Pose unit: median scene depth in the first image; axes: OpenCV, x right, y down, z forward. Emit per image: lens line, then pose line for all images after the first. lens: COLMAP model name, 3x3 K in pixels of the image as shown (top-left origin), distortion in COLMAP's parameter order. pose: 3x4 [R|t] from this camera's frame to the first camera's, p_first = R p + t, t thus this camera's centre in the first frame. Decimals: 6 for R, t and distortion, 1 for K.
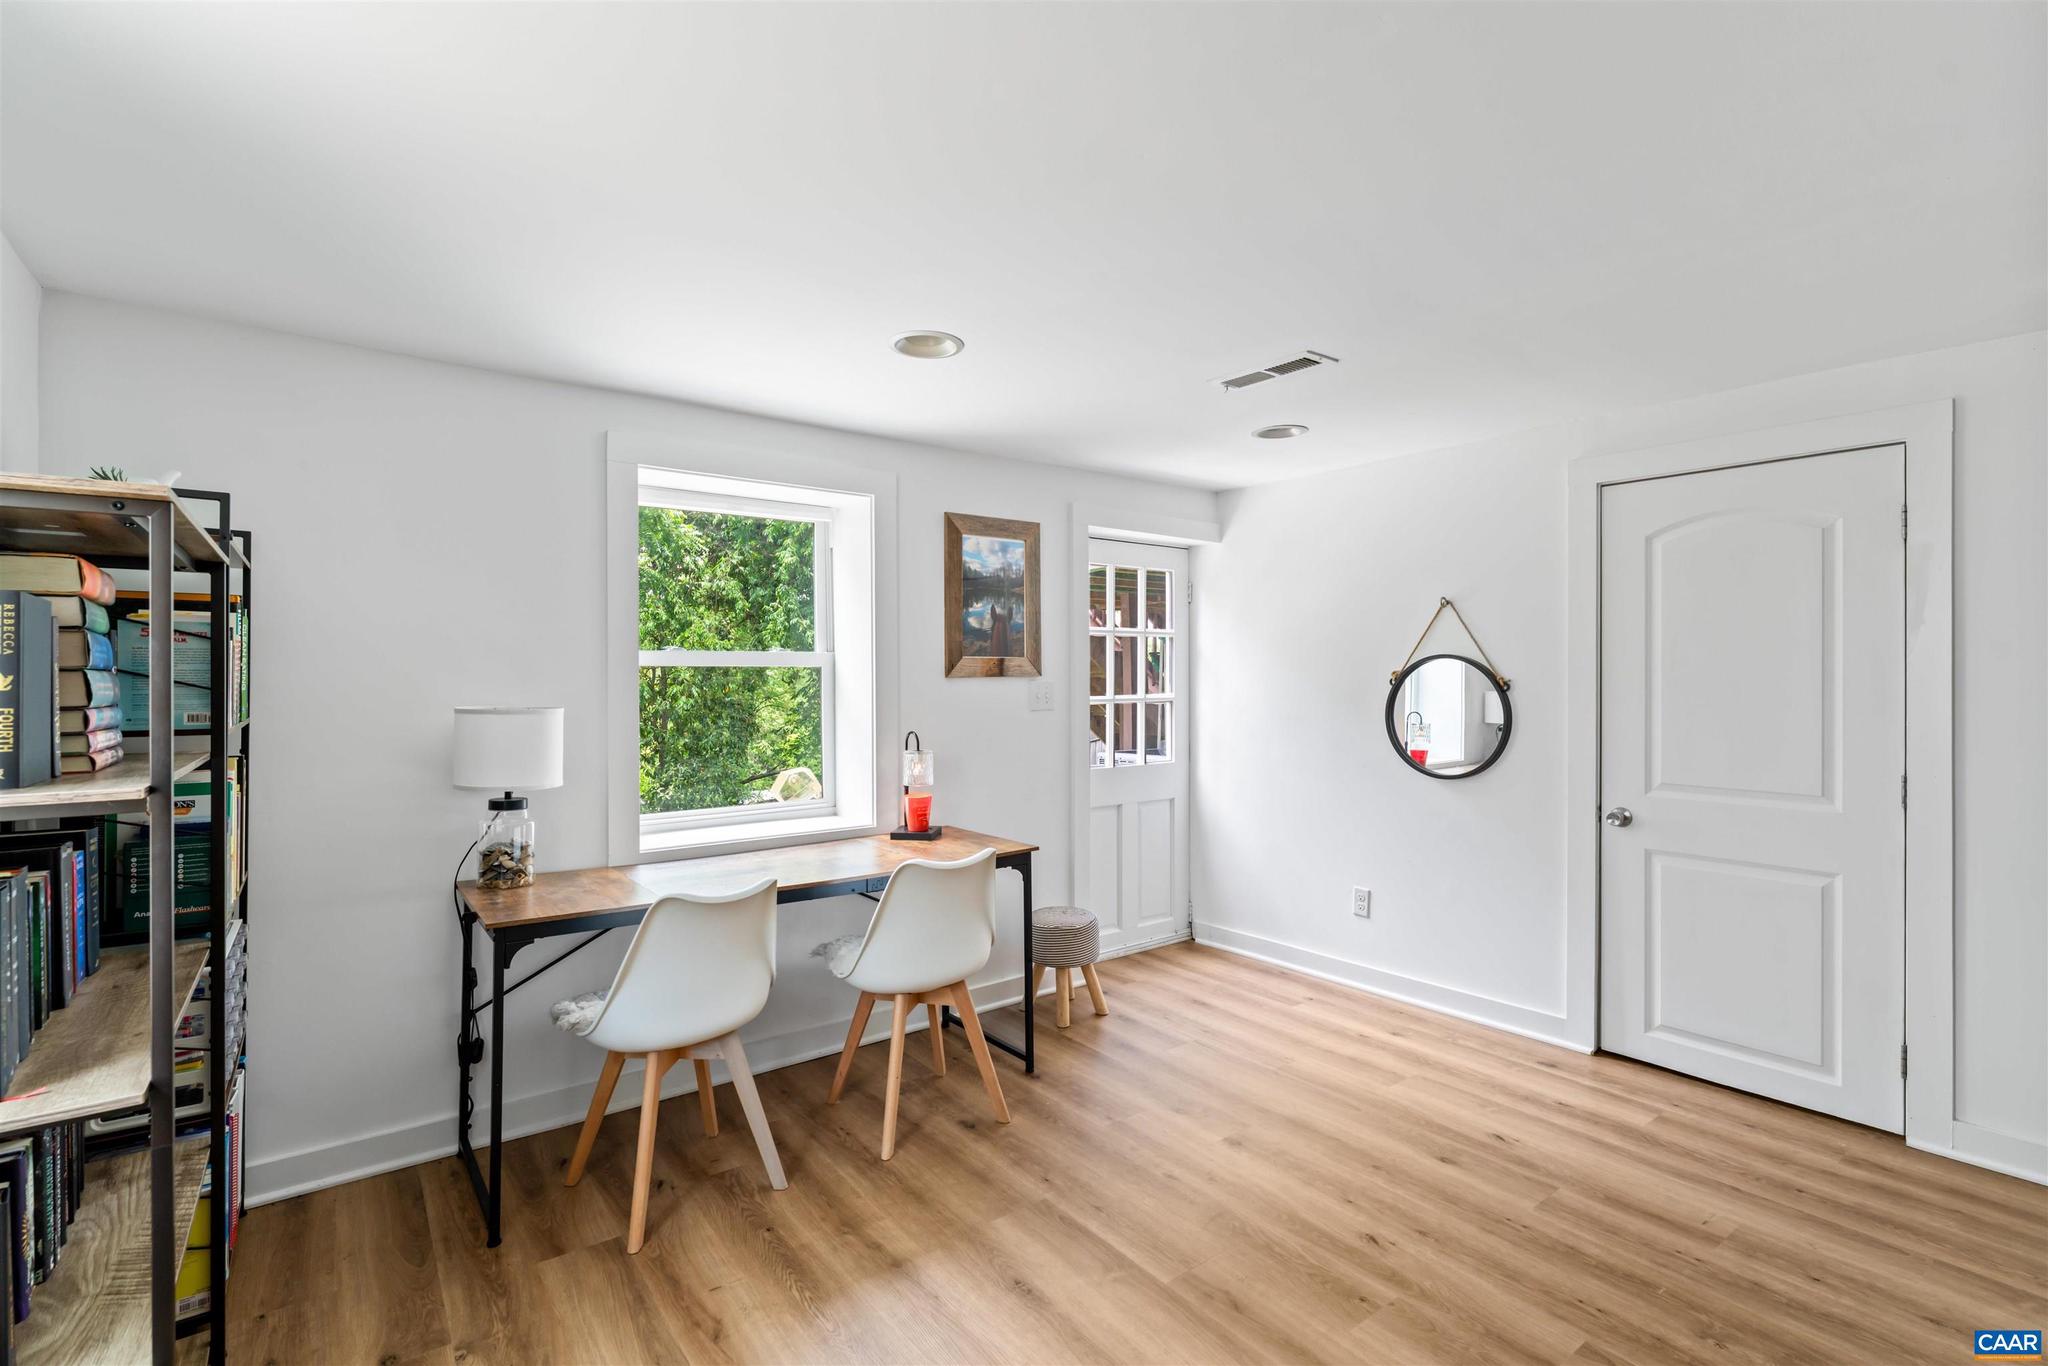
lens RADIAL K [[938.0, 0, 1016.2], [0, 938.0, 674.1], [0, 0, 1]] dist [0.000080, -0.000520]
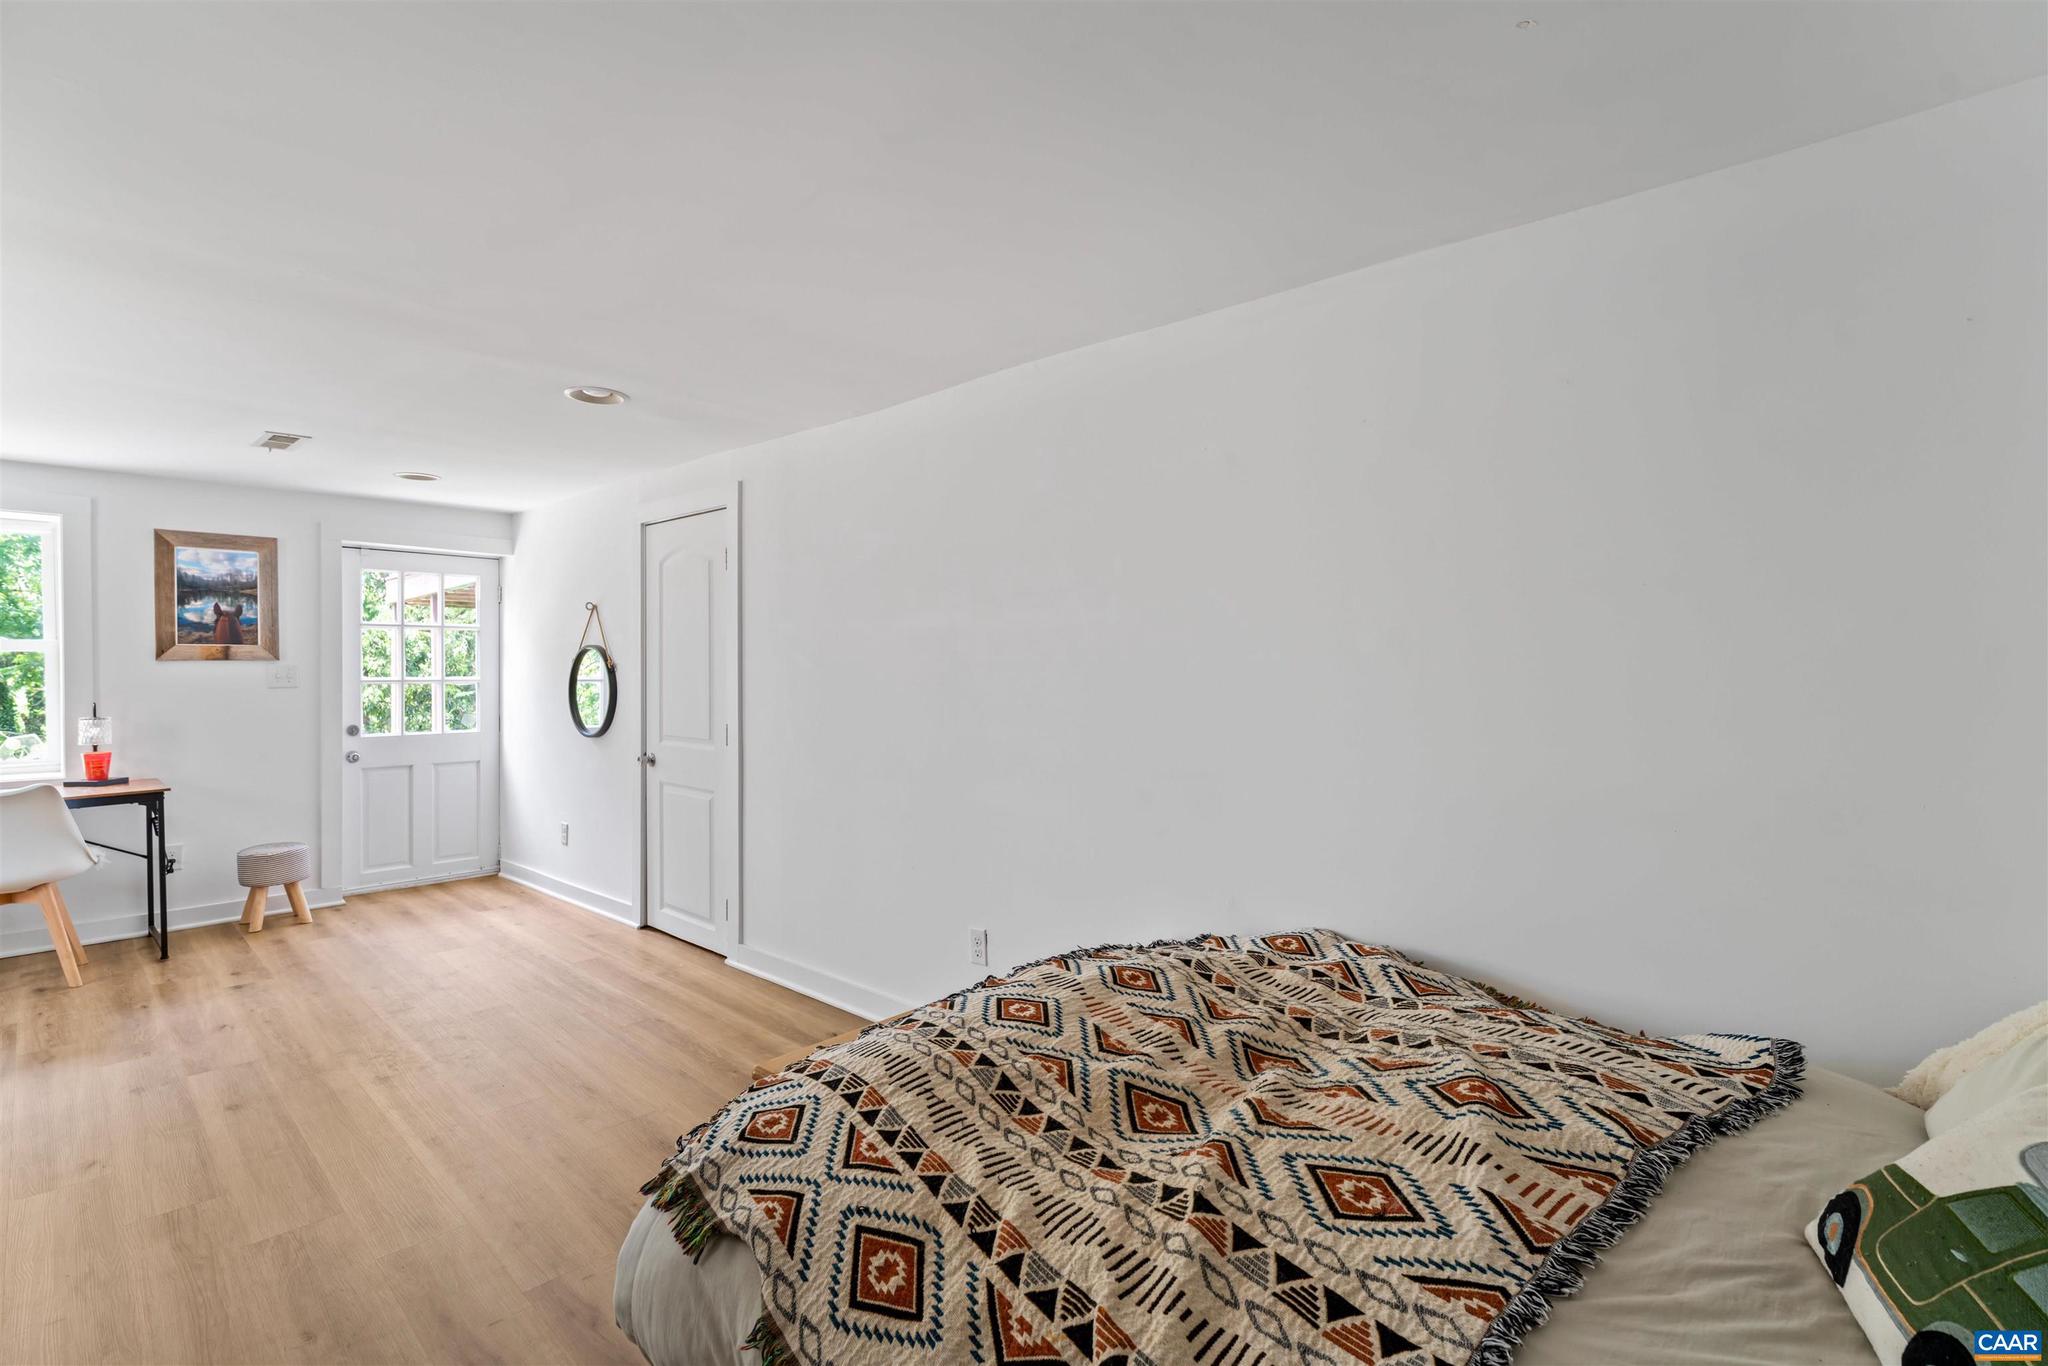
lens RADIAL K [[938.0, 0, 1022.9], [0, 938.0, 673.6], [0, 0, 1]] dist [0.000080, -0.000520]
pose [[0.984264, 0.001318, 0.176701, 0.823952], [-0.002474, 0.999977, 0.006327, 0.010042], [-0.176688, -0.006665, 0.984244, -0.431172]]
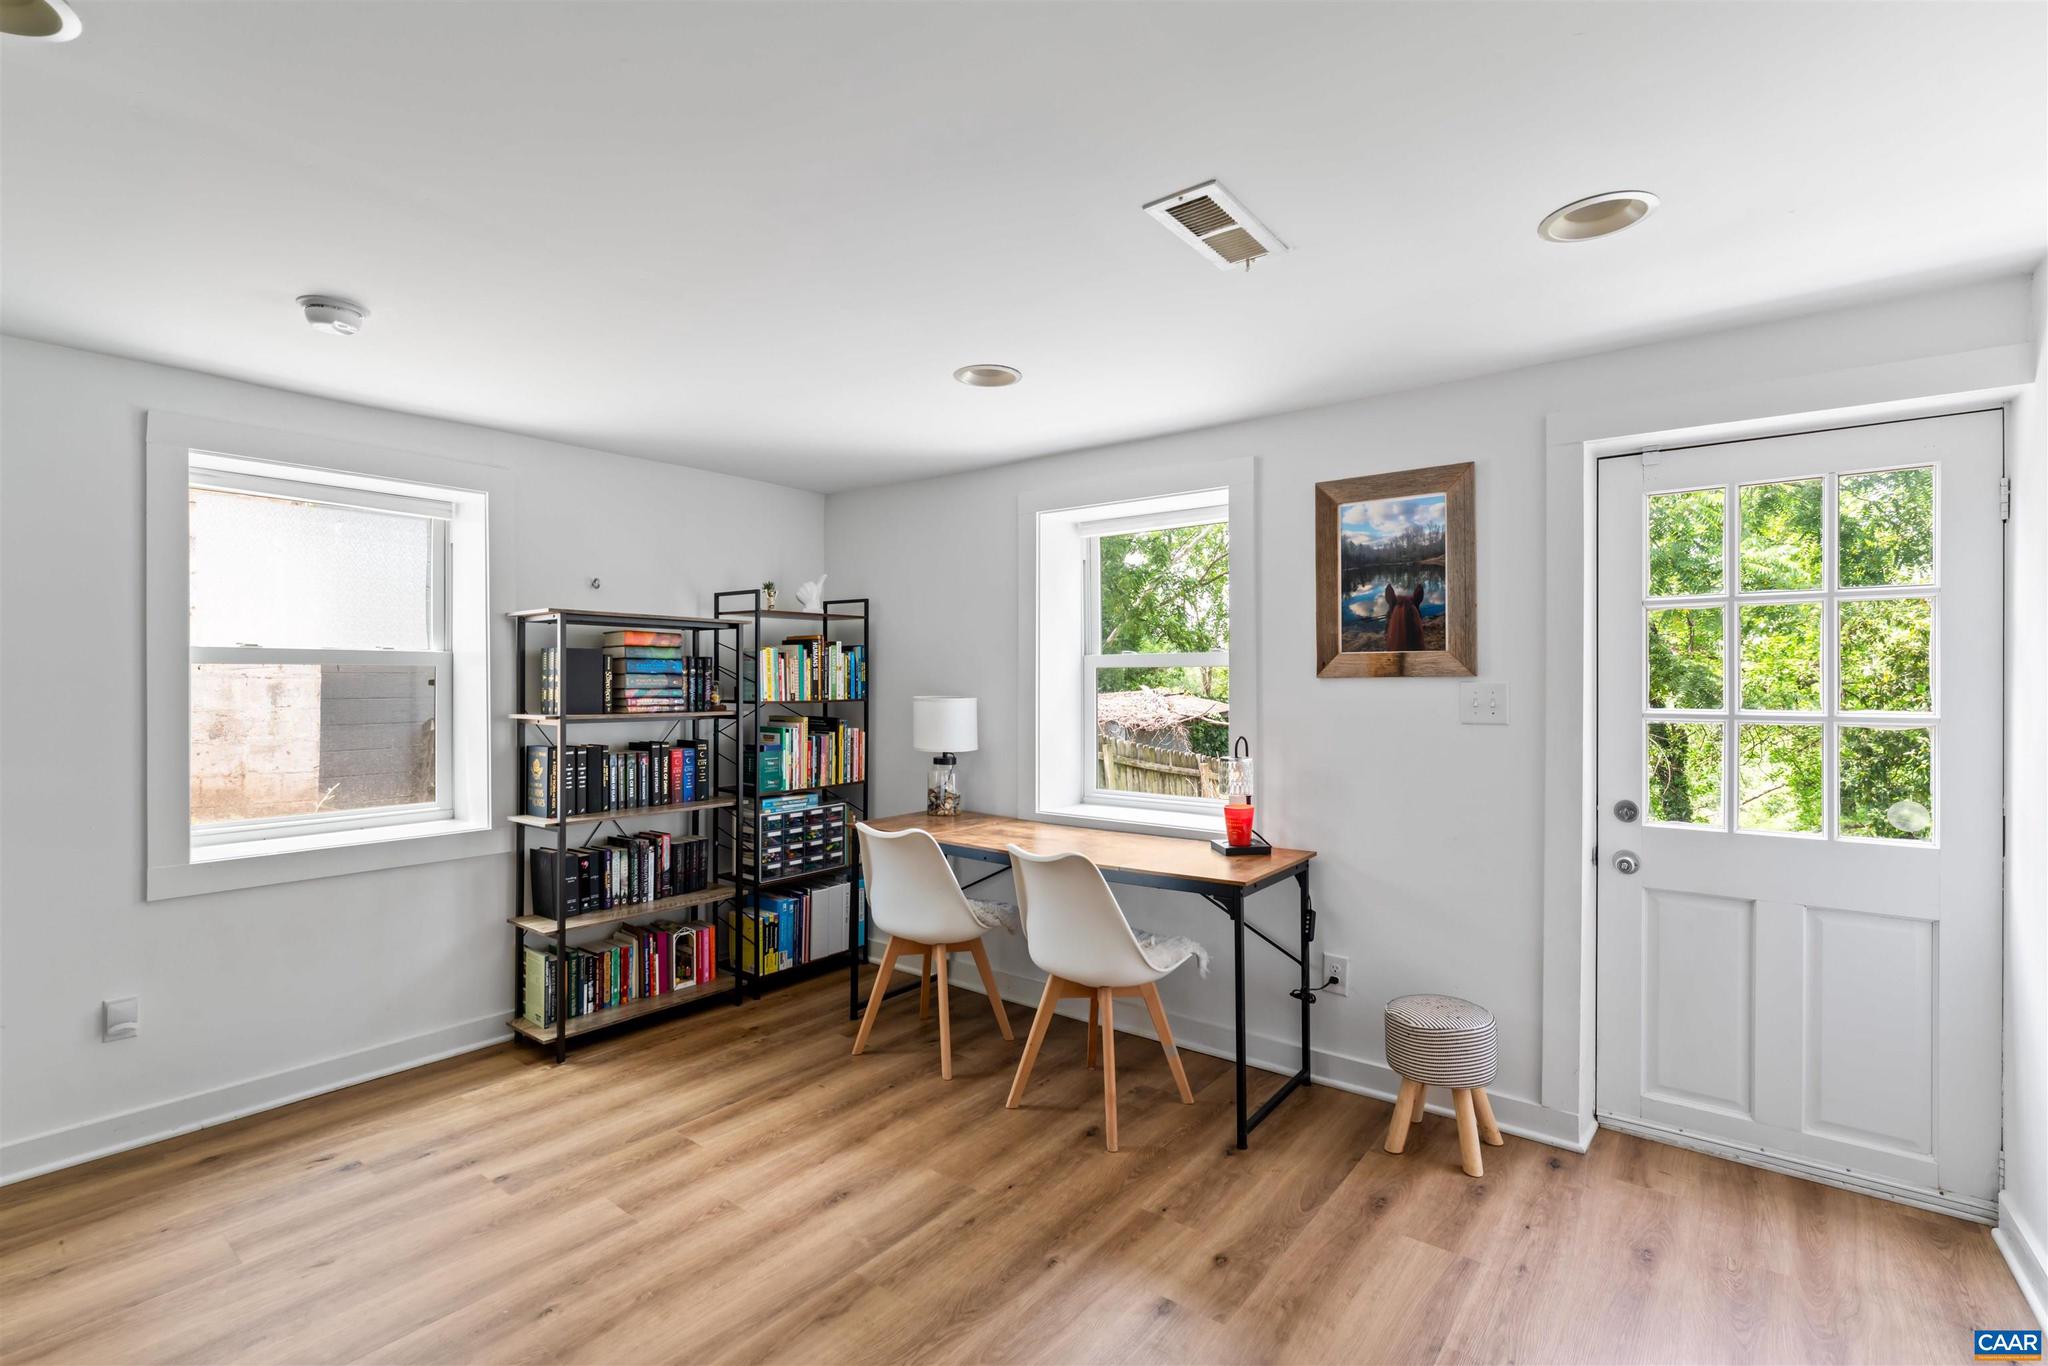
lens RADIAL K [[938.0, 0, 1026.7], [0, 938.0, 681.2], [0, 0, 1]] dist [0.000080, -0.000520]
pose [[0.254958, -0.000795, -0.966952, 0.661144], [0.000772, 1.000000, -0.000619, 0.006732], [0.966952, -0.000589, 0.254958, 0.512914]]
